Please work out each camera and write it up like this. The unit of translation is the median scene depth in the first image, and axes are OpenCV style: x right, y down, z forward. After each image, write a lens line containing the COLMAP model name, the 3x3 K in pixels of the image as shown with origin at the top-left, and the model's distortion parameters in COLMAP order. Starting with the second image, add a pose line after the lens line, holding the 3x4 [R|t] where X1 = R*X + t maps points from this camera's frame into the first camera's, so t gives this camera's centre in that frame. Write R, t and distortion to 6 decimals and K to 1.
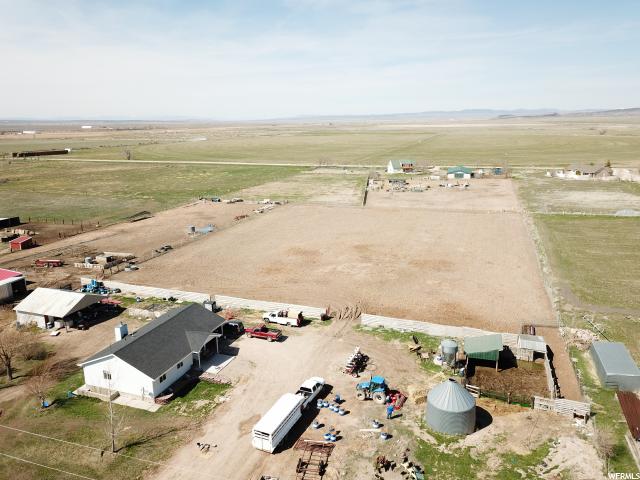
lens RADIAL K [[484.7, 0, 320.0], [0, 484.7, 240.0], [0, 0, 1]] dist [0.039297, -0.051802]
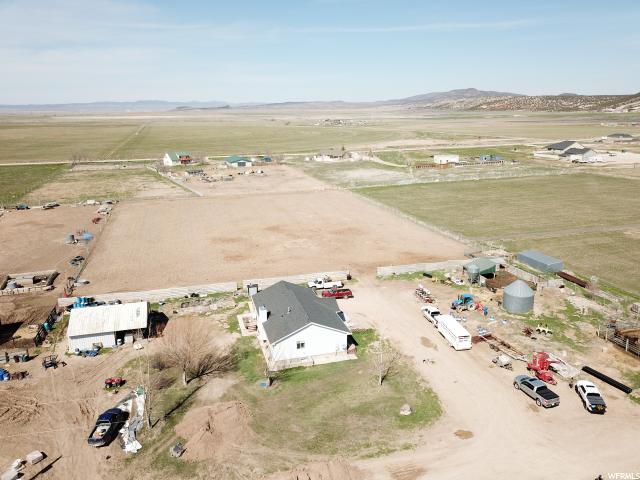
lens RADIAL K [[484.7, 0, 320.0], [0, 484.7, 240.0], [0, 0, 1]] dist [0.039297, -0.051802]
pose [[0.812323, -0.146403, 0.564533, -0.513388], [0.137193, 0.988785, 0.059016, -0.010702], [-0.566841, 0.029509, 0.823298, 0.024790]]
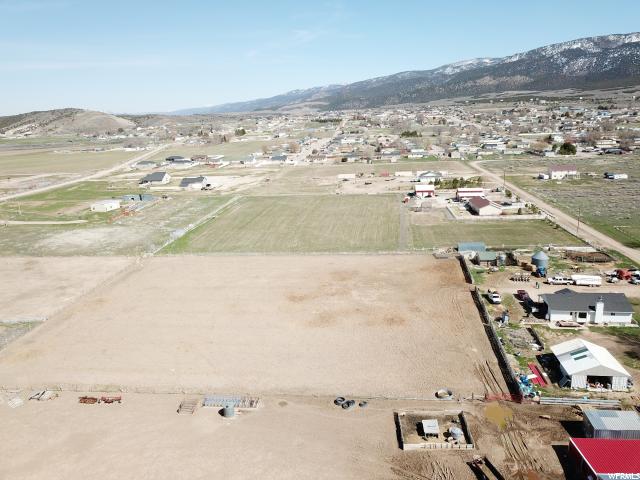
lens RADIAL K [[484.7, 0, 320.0], [0, 484.7, 240.0], [0, 0, 1]] dist [0.039297, -0.051802]
pose [[-0.218250, -0.221488, 0.950426, -1.003883], [0.269301, 0.922419, 0.276802, -0.427066], [-0.938000, 0.316363, -0.141671, 1.192506]]
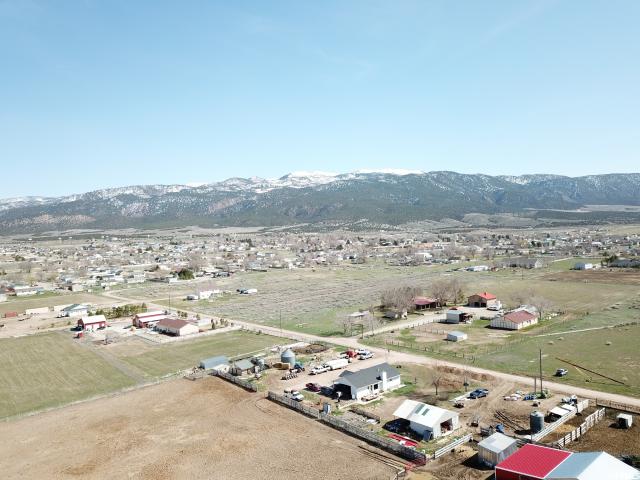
lens RADIAL K [[484.7, 0, 320.0], [0, 484.7, 240.0], [0, 0, 1]] dist [0.039297, -0.051802]
pose [[-0.870929, 0.048897, 0.488971, -0.687657], [0.171922, 0.962473, 0.209971, -0.470880], [-0.460354, 0.266934, -0.846652, 1.543669]]
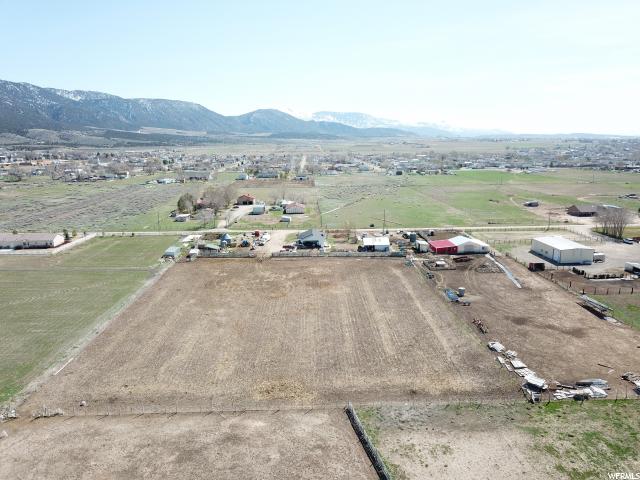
lens RADIAL K [[484.7, 0, 320.0], [0, 484.7, 240.0], [0, 0, 1]] dist [0.039297, -0.051802]
pose [[-0.937563, 0.095522, -0.334441, 0.411257], [-0.055735, 0.907862, 0.415549, -0.652206], [0.343320, 0.408243, -0.845854, 2.182804]]
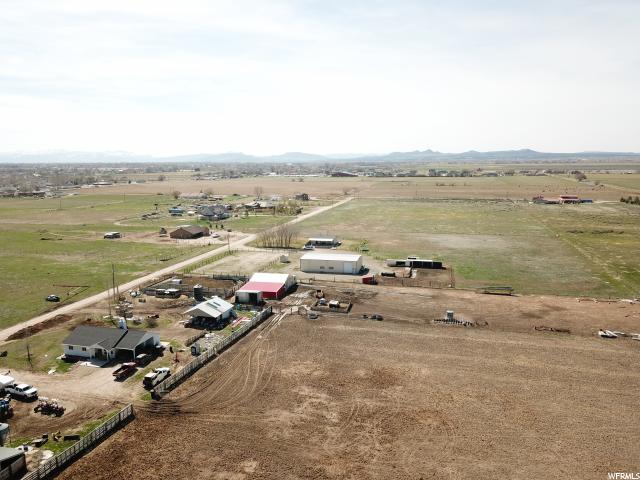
lens RADIAL K [[484.7, 0, 320.0], [0, 484.7, 240.0], [0, 0, 1]] dist [0.039297, -0.051802]
pose [[0.070797, 0.171993, -0.982551, 0.755428], [-0.230432, 0.961199, 0.151652, -0.307807], [0.970510, 0.215674, 0.107683, 0.830187]]
